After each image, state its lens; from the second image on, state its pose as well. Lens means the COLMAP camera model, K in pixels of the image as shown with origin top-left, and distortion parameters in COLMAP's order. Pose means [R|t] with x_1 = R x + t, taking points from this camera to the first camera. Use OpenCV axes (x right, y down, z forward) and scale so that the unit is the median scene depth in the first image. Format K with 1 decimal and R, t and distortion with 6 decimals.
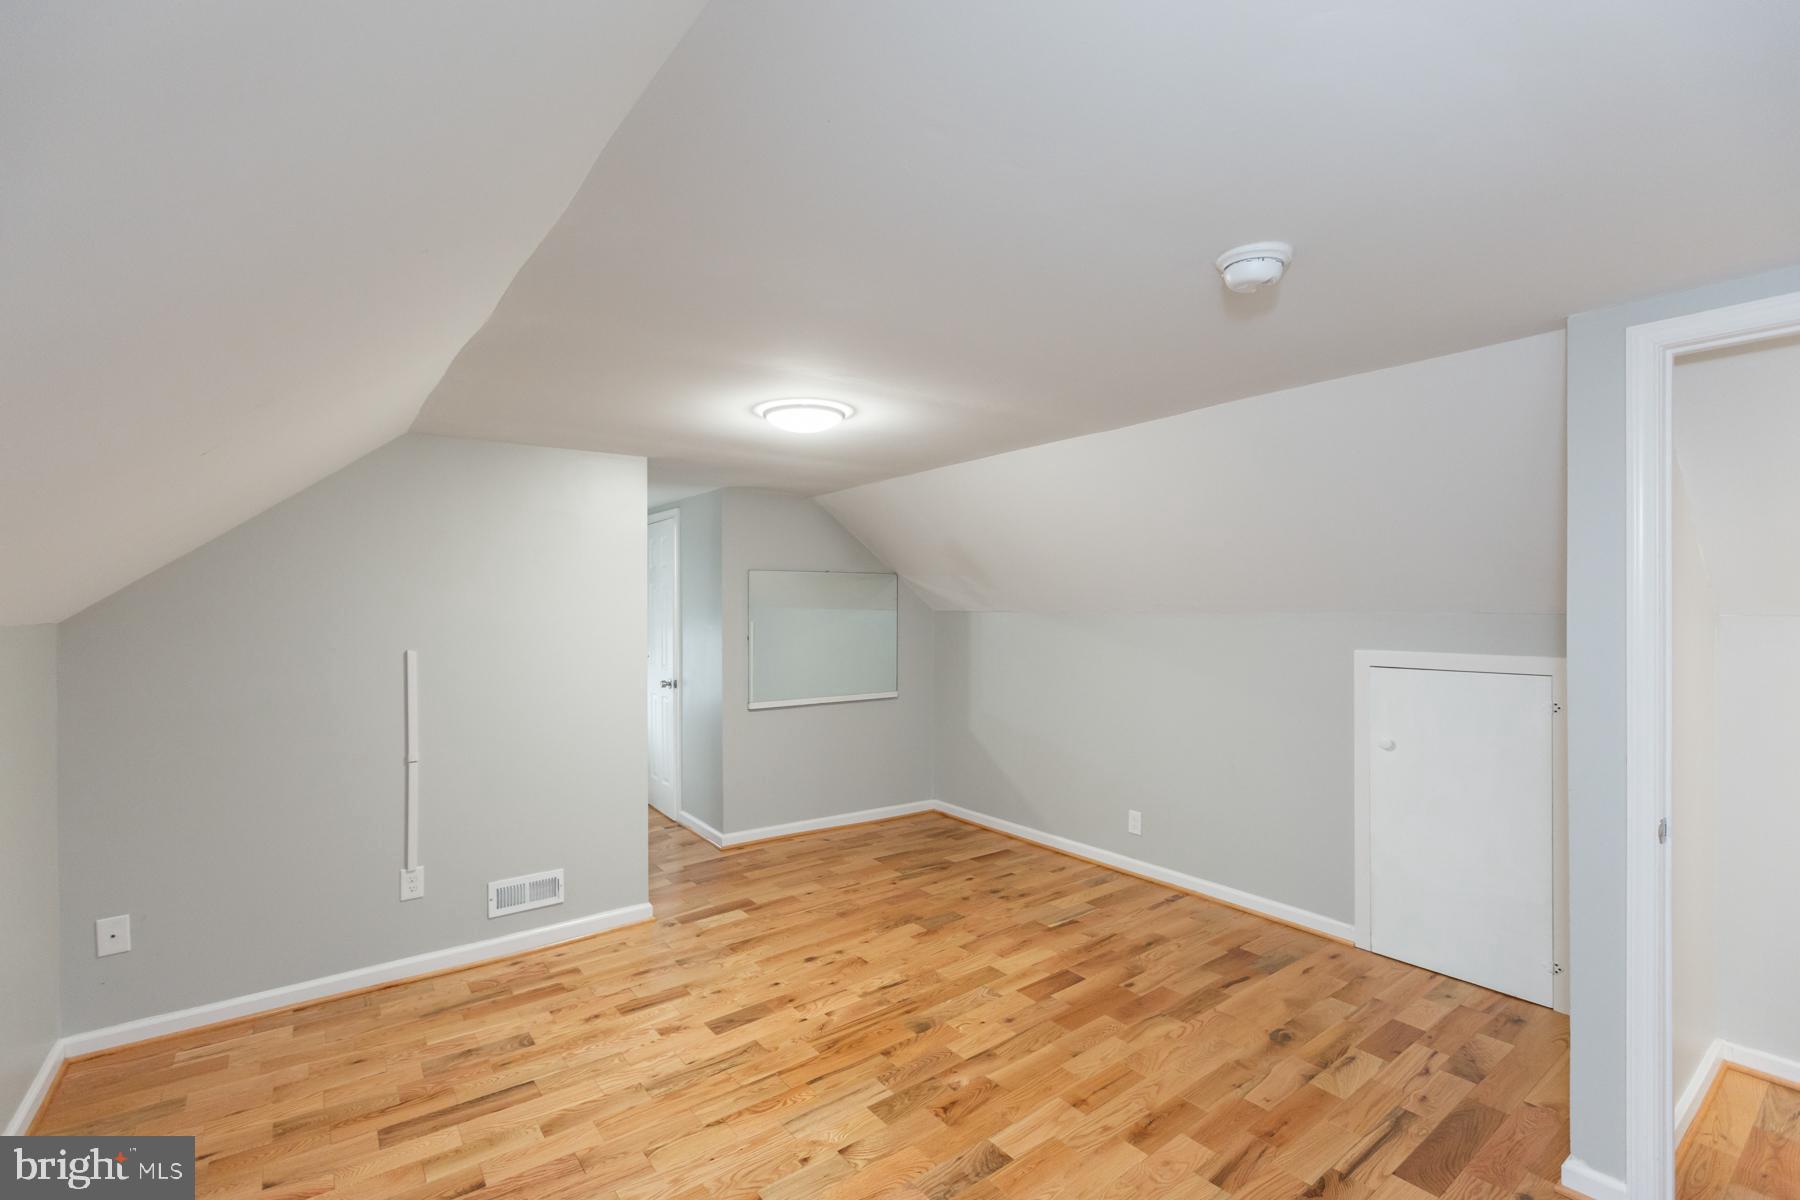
lens RADIAL K [[794.4, 0, 901.8], [0, 794.4, 597.6], [0, 0, 1]] dist [0.001068, -0.000620]
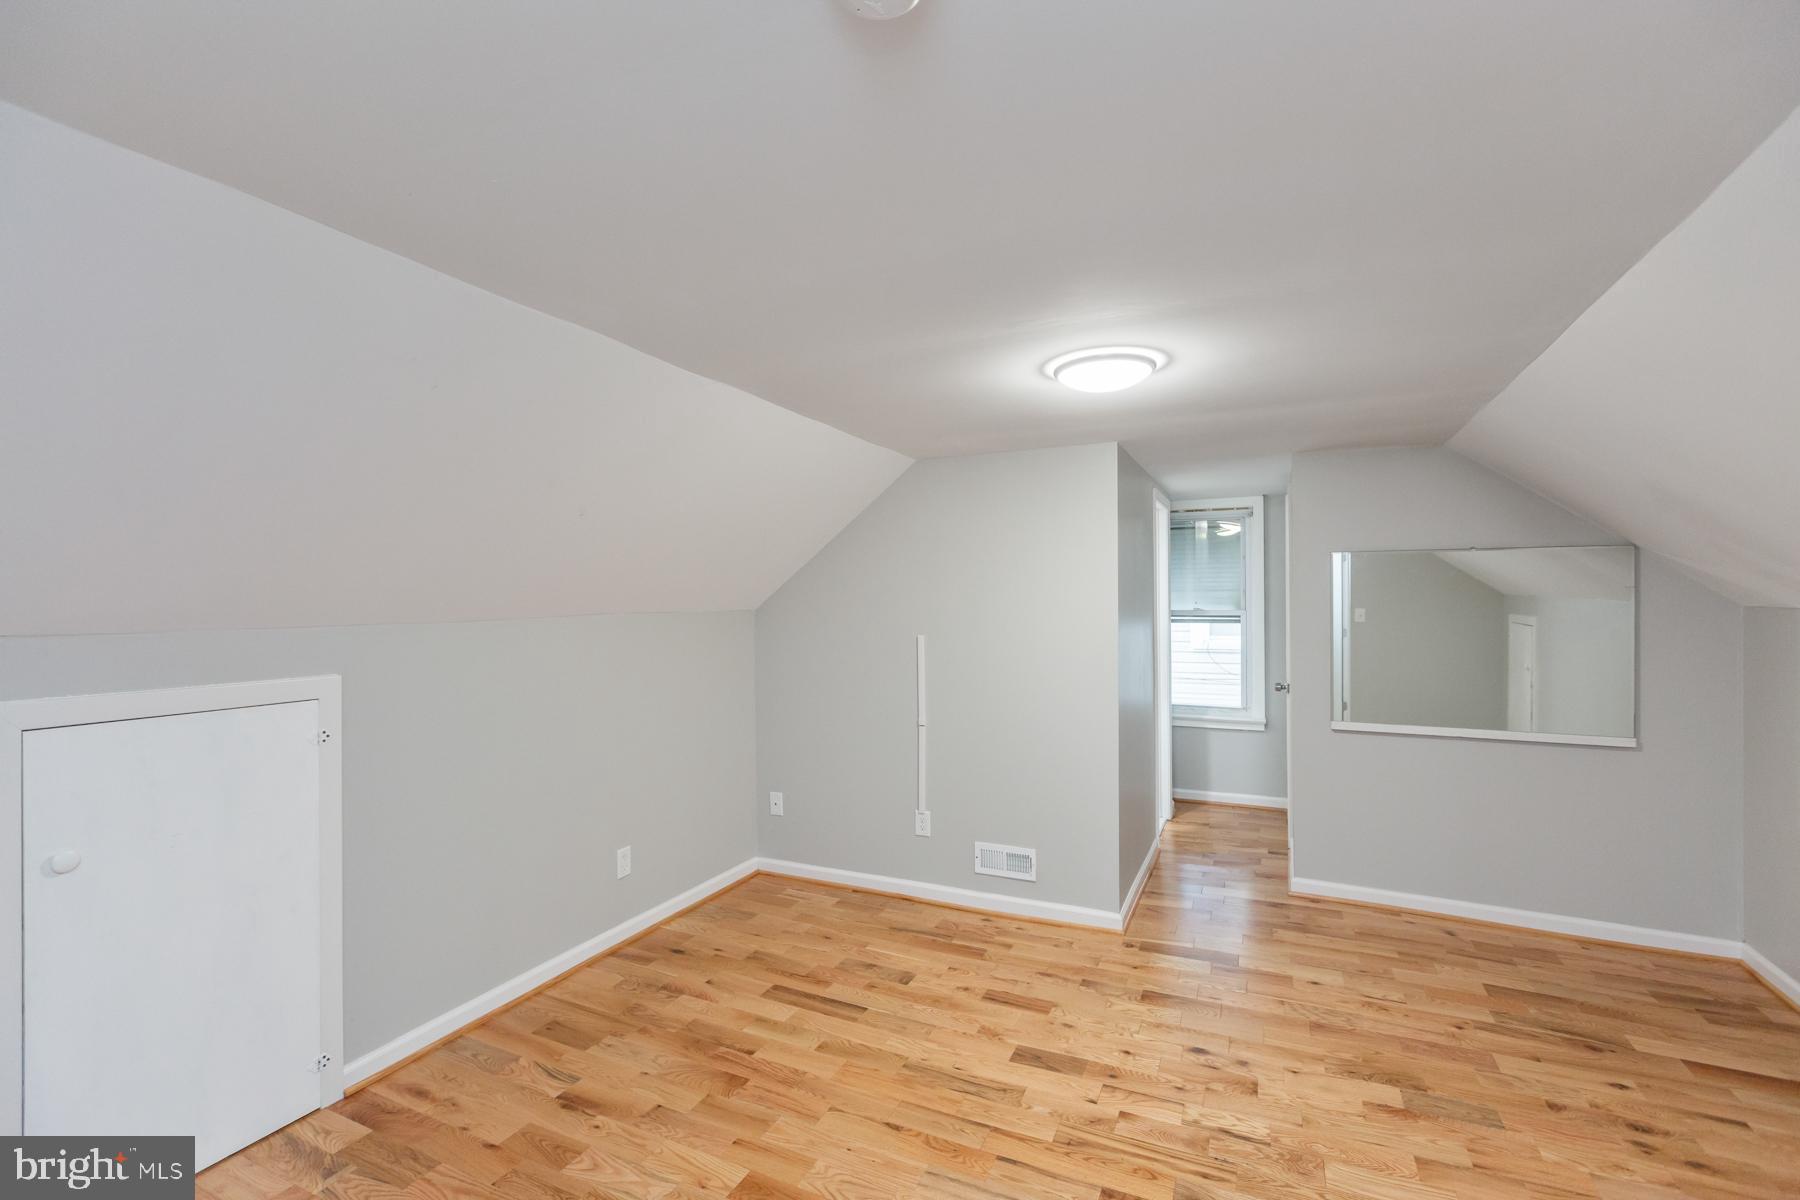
lens RADIAL K [[794.4, 0, 901.8], [0, 794.4, 597.6], [0, 0, 1]] dist [0.001068, -0.000620]
pose [[0.470488, 0.003260, -0.882400, 0.463551], [0.014068, 0.999838, 0.011195, -0.005618], [0.882294, -0.017681, 0.470366, 0.401456]]
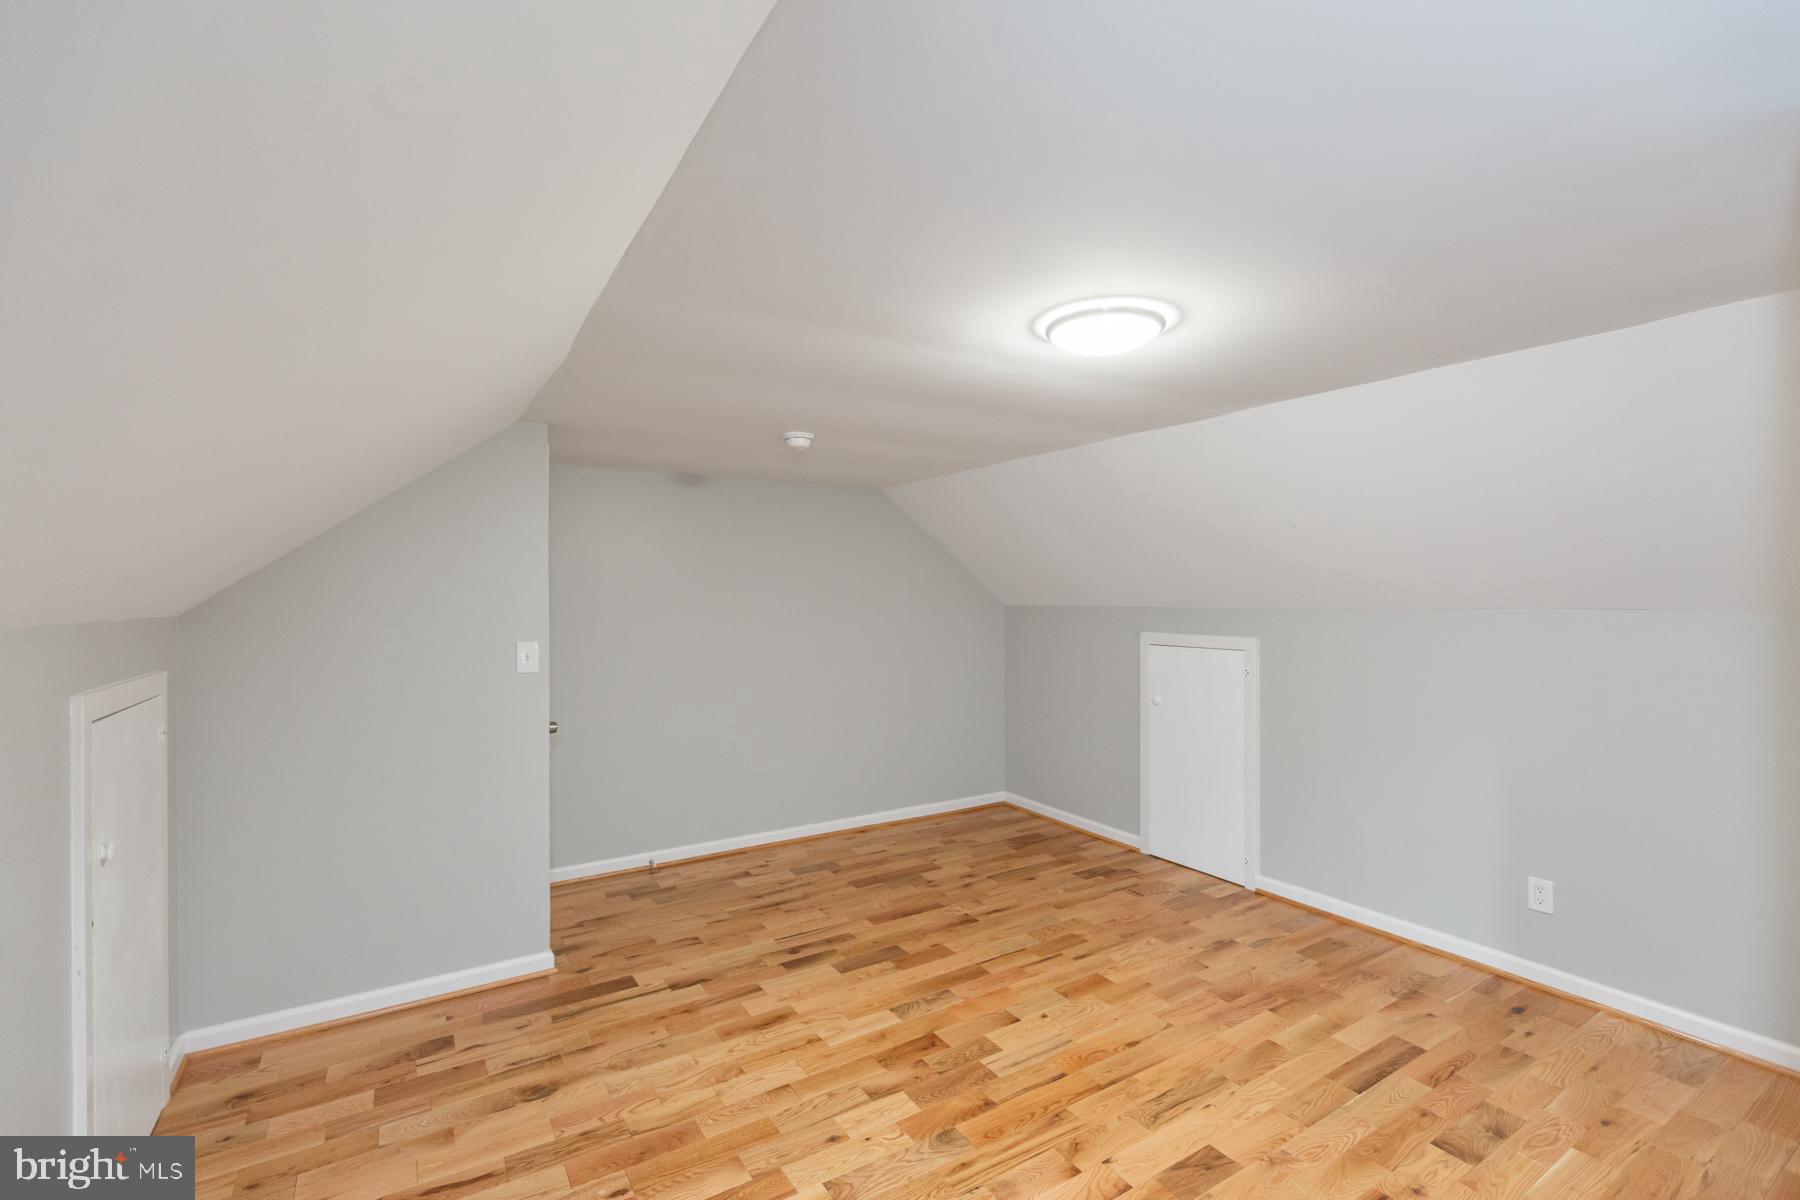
lens RADIAL K [[794.4, 0, 901.8], [0, 794.4, 597.6], [0, 0, 1]] dist [0.001068, -0.000620]
pose [[-0.996793, 0.008223, 0.079605, 0.002441], [0.007545, 0.999933, -0.008804, 0.011310], [-0.079672, -0.008175, -0.996788, 1.587518]]
